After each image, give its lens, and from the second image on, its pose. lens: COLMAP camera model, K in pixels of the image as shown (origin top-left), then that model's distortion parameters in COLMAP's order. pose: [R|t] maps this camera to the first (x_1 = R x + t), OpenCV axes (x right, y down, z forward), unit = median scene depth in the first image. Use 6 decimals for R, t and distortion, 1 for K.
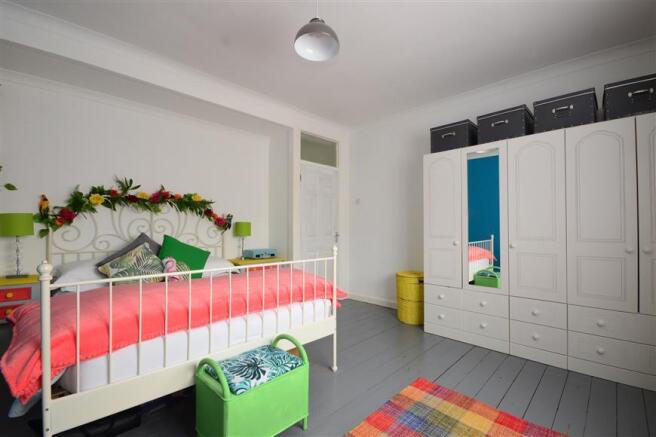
lens RADIAL K [[287.2, 0, 330.9], [0, 287.2, 222.9], [0, 0, 1]] dist [0.000470, -0.002212]
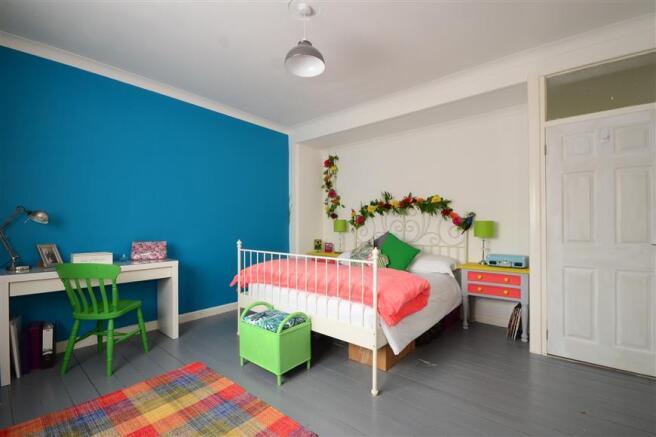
lens RADIAL K [[287.2, 0, 330.4], [0, 287.2, 224.5], [0, 0, 1]] dist [0.000470, -0.002212]
pose [[0.083117, -0.010369, -0.996486, 0.629809], [0.016652, 0.999821, -0.009015, 0.010331], [0.996401, -0.015845, 0.083275, 0.591143]]
